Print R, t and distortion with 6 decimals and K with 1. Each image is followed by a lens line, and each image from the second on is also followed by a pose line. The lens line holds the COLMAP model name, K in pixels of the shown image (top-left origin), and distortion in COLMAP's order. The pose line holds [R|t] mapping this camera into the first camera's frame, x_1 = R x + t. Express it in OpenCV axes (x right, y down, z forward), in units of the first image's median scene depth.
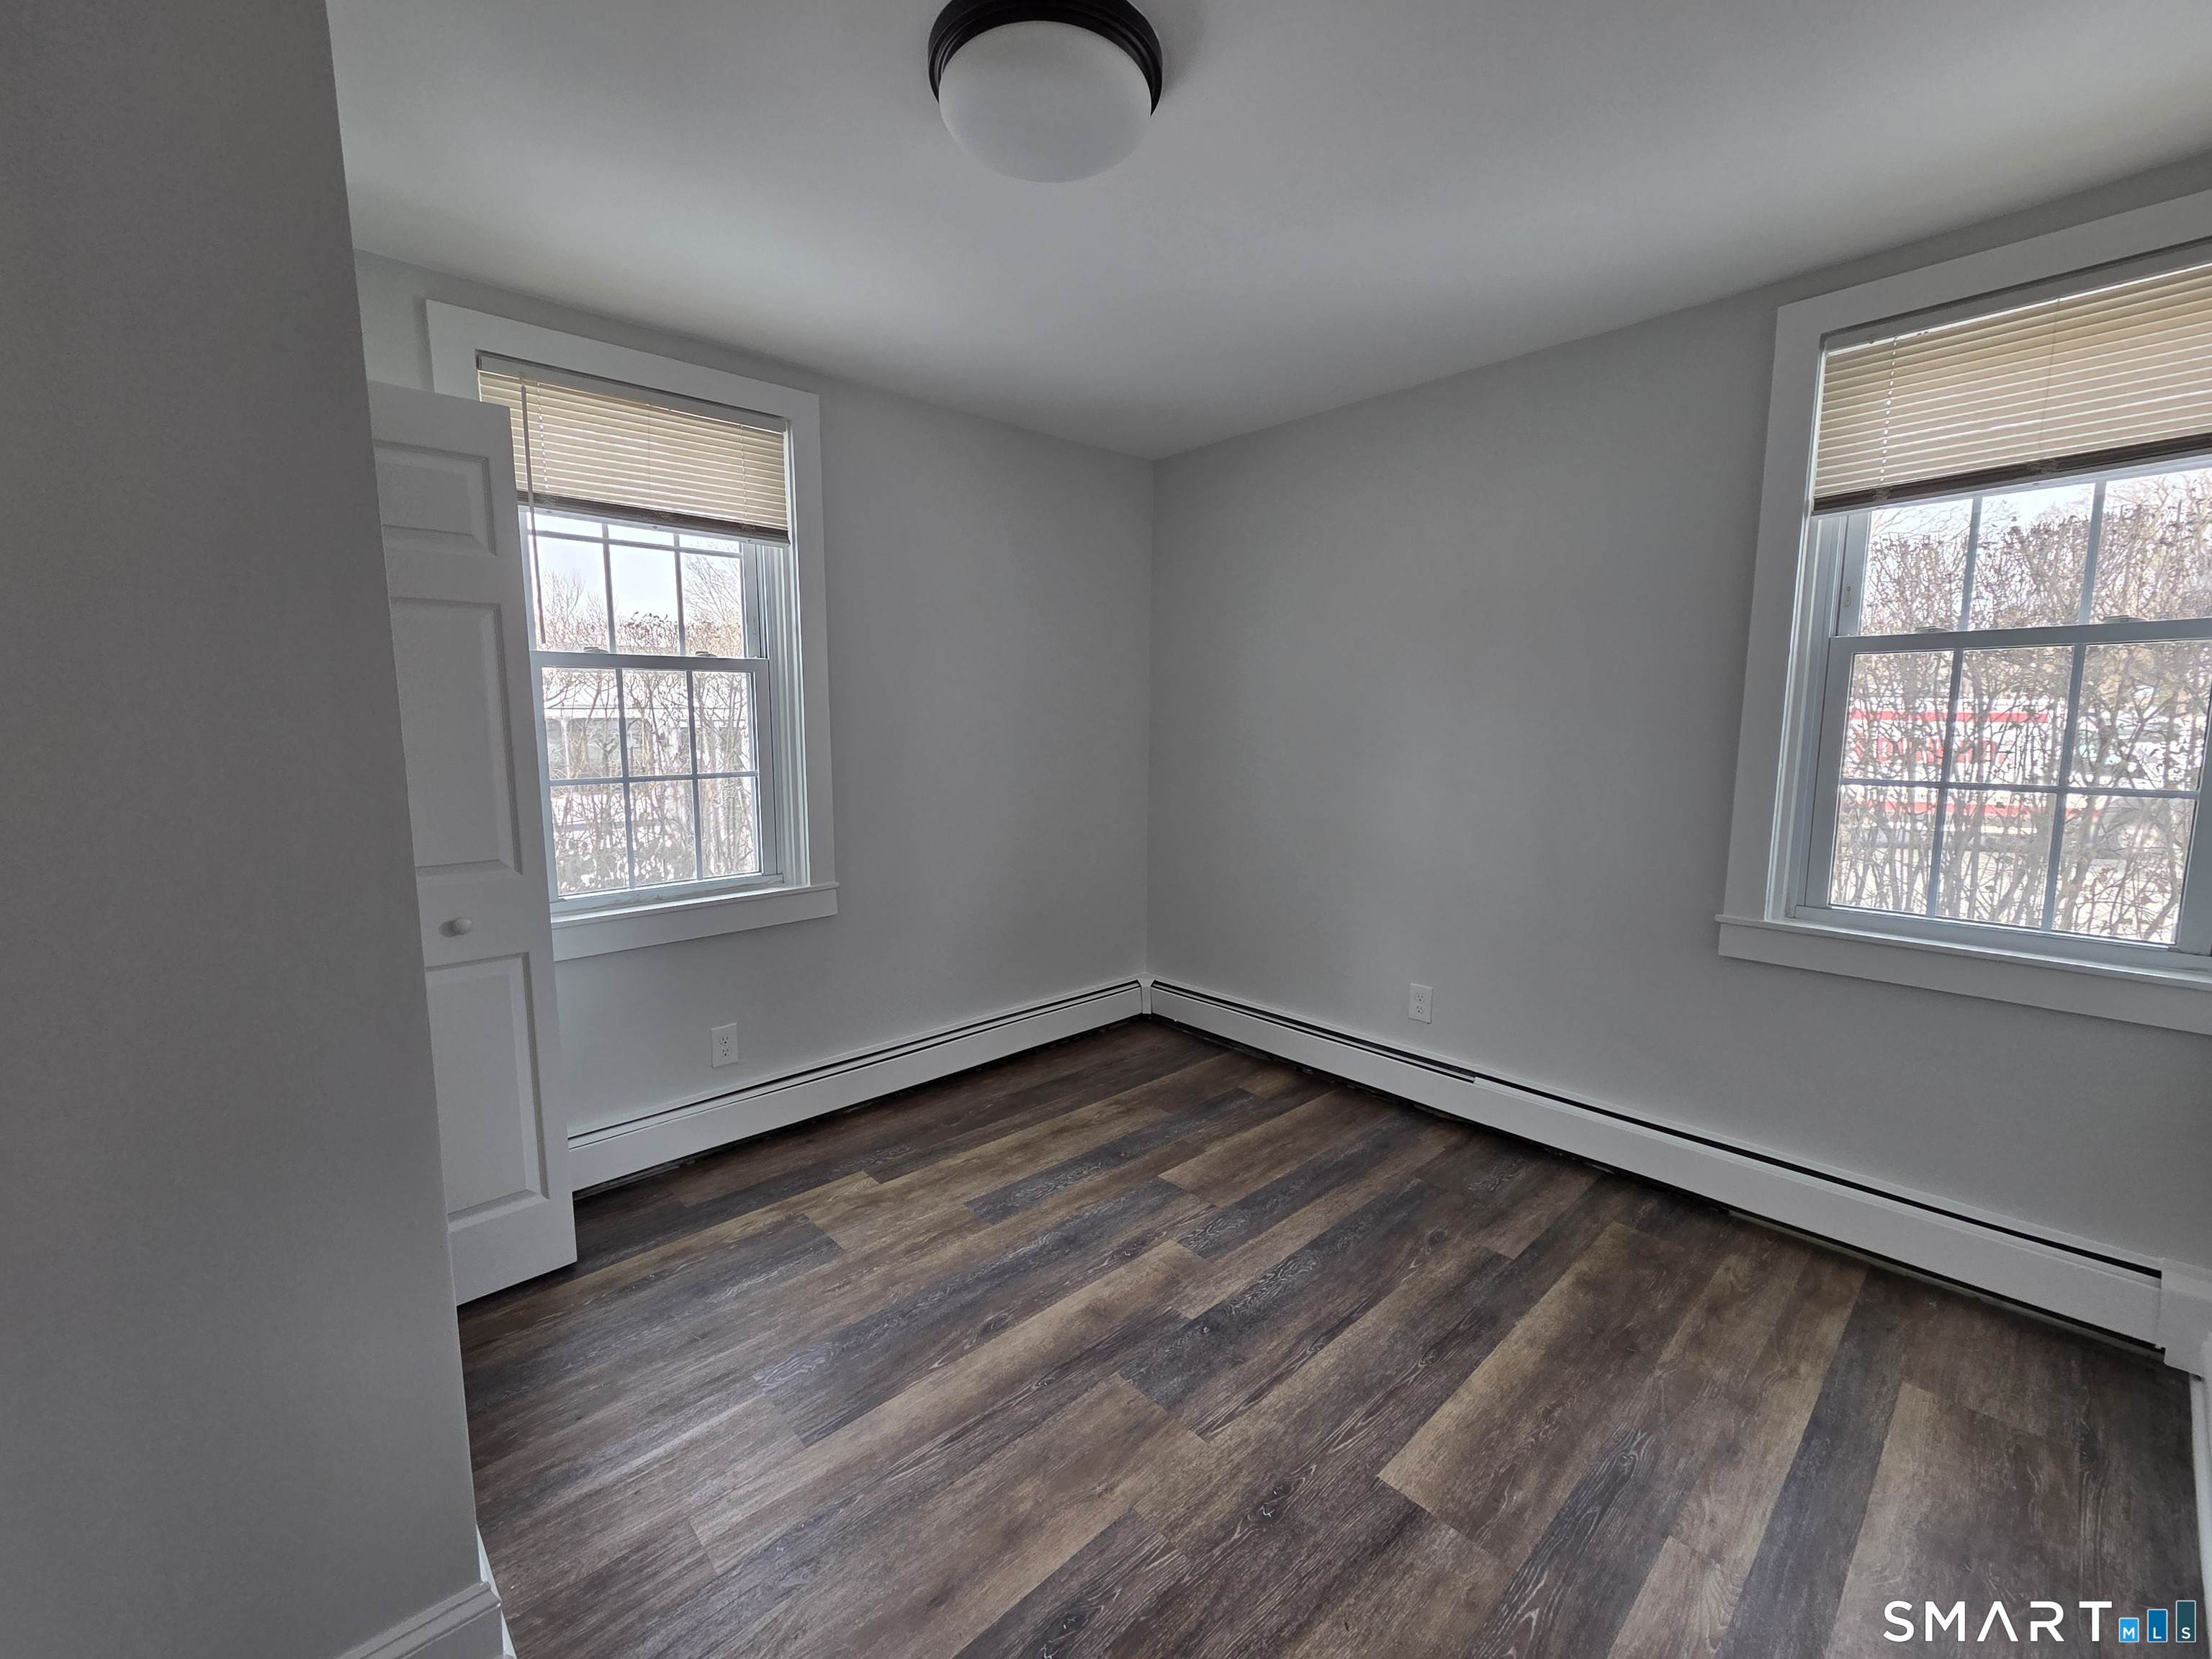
lens RADIAL K [[891.0, 0, 1097.9], [0, 891.0, 814.8], [0, 0, 1]] dist [0.001405, -0.001492]
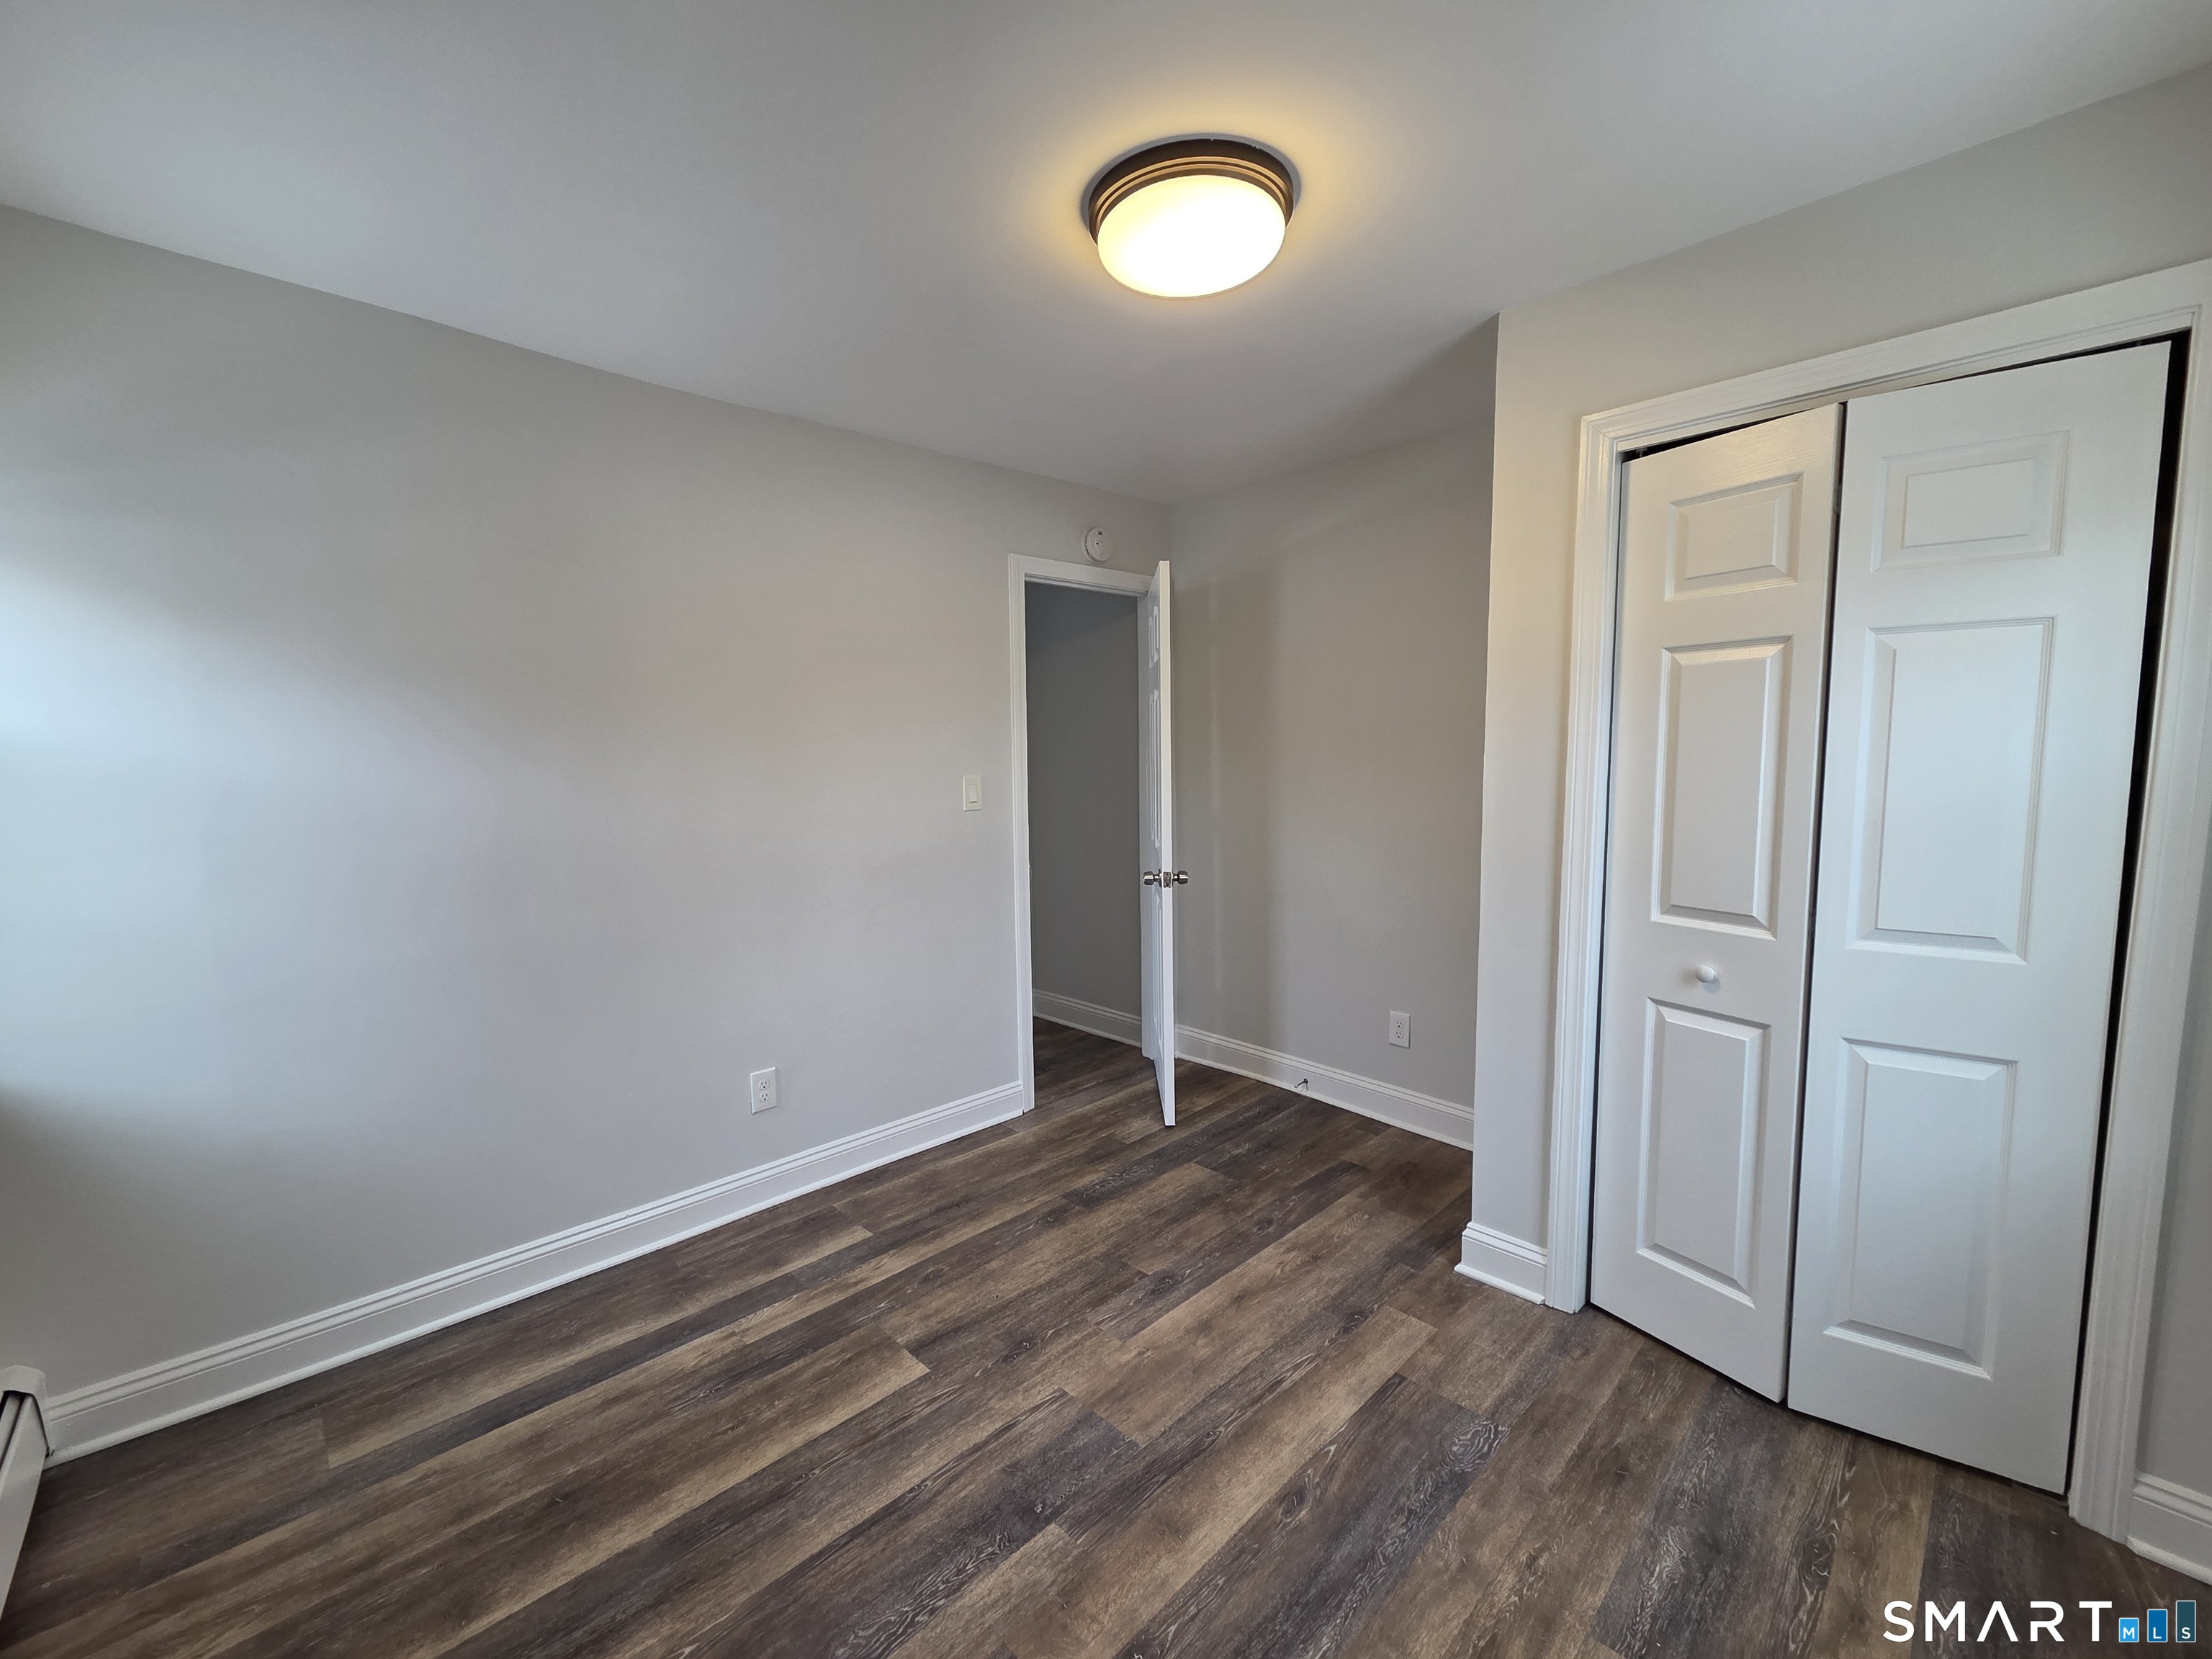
lens RADIAL K [[891.0, 0, 1100.7], [0, 891.0, 827.0], [0, 0, 1]] dist [0.001405, -0.001492]
pose [[-0.999471, 0.018722, -0.026585, 0.080723], [0.012889, 0.978734, 0.204728, -0.237049], [0.029852, 0.204277, -0.978458, 1.855870]]
